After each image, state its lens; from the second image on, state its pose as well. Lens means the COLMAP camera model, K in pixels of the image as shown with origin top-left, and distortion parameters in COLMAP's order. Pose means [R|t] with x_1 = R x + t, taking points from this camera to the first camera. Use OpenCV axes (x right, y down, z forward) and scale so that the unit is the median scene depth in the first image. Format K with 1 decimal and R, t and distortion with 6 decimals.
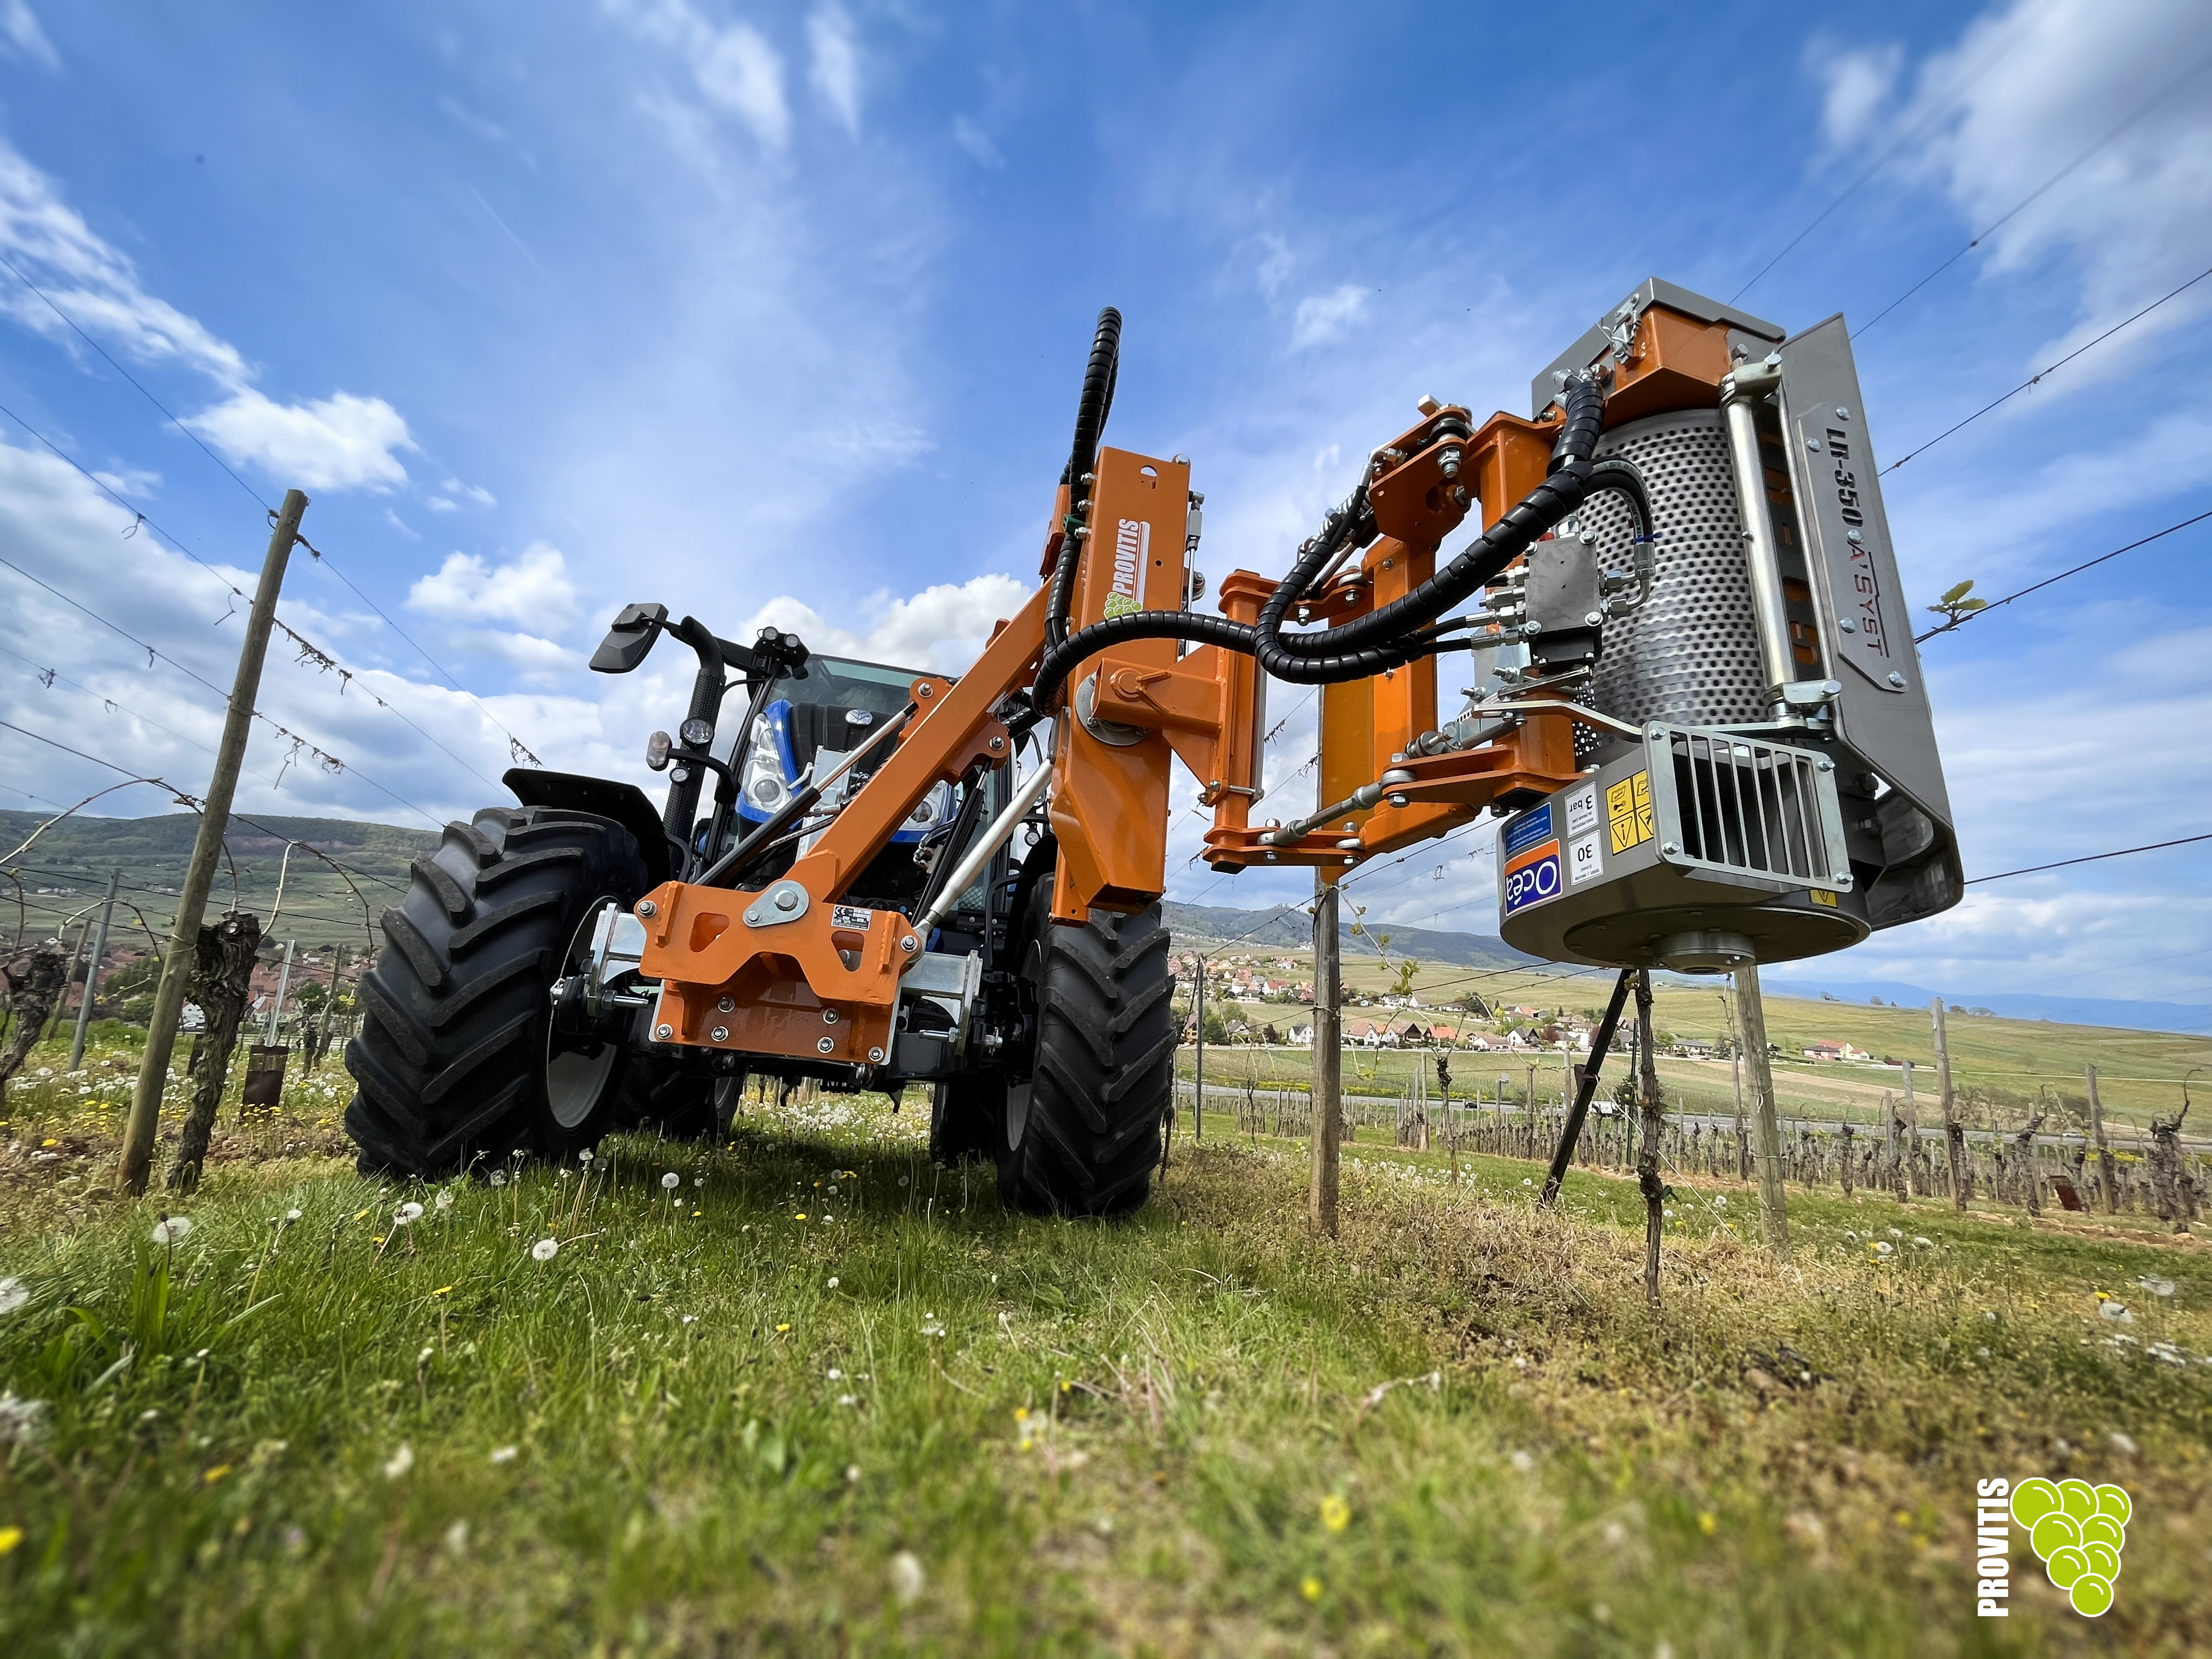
lens RADIAL K [[902.4, 0, 1117.3], [0, 902.4, 838.9], [0, 0, 1]] dist [-0.003994, 0.000384]
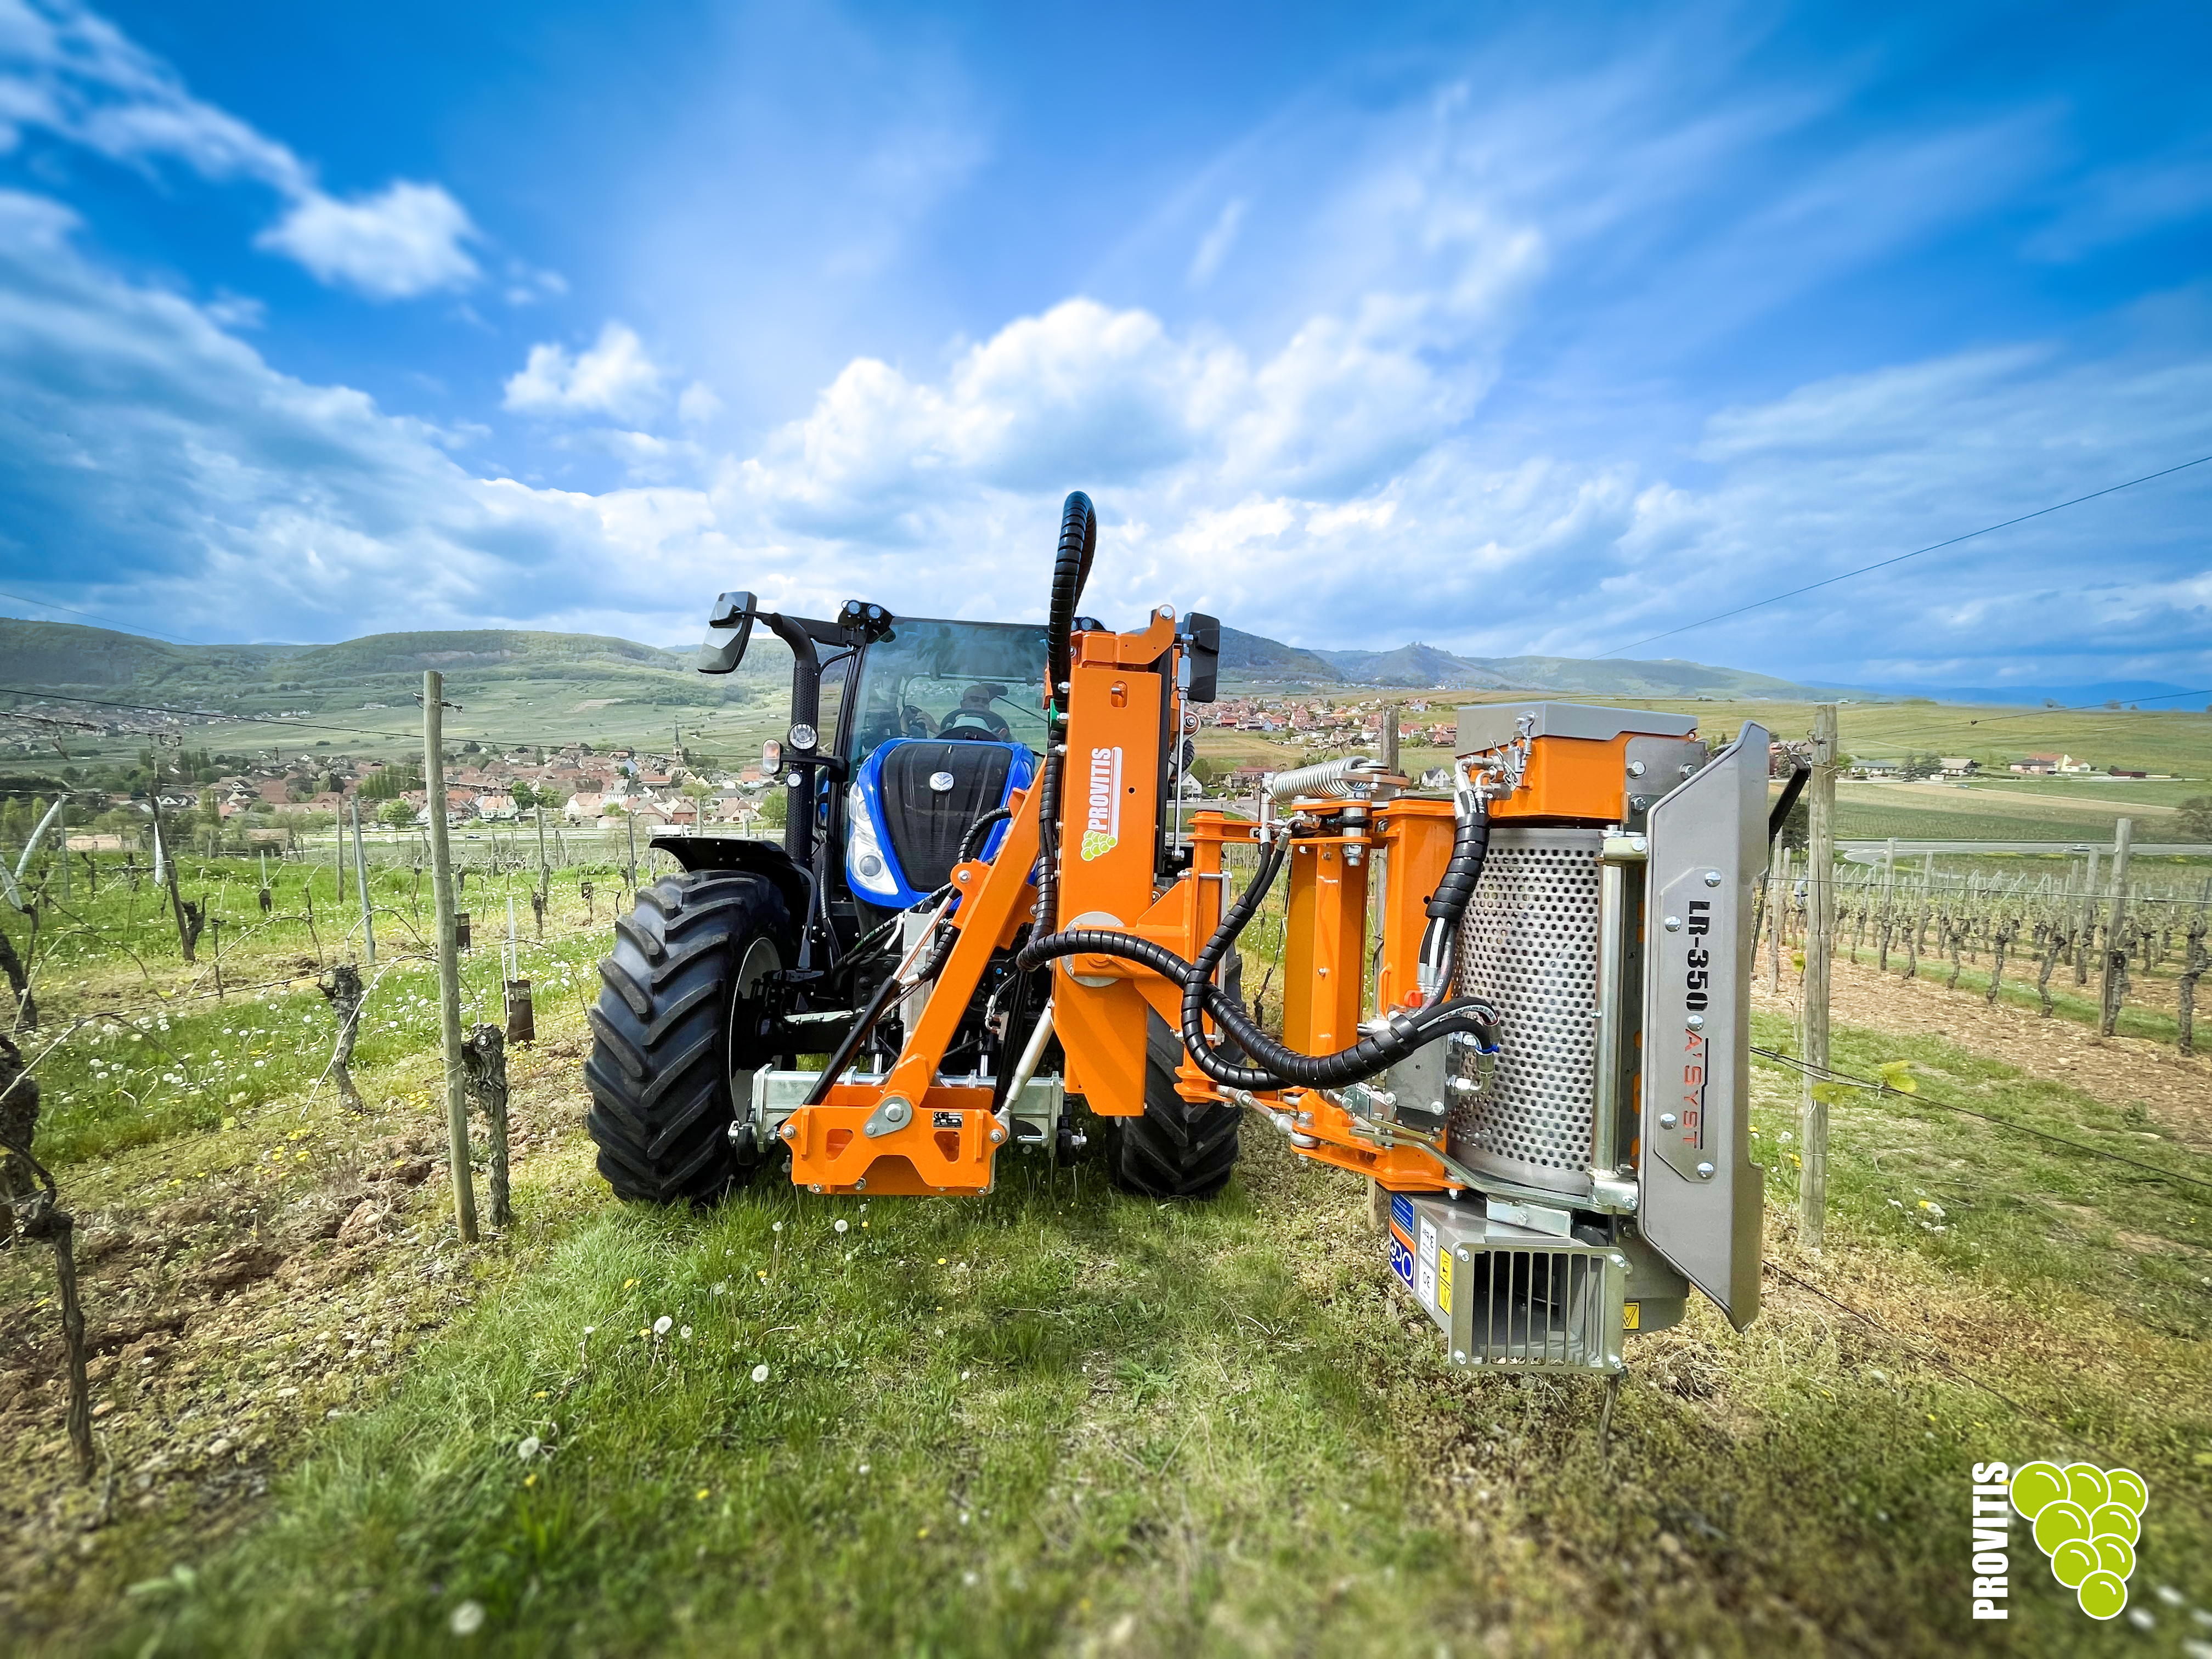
lens RADIAL K [[902.4, 0, 1114.4], [0, 902.4, 830.6], [0, 0, 1]] dist [-0.003994, 0.000384]
pose [[0.989103, -0.044240, -0.140423, 0.078567], [0.077938, 0.966516, 0.244482, -0.374107], [0.124905, -0.252762, 0.959432, -0.032243]]
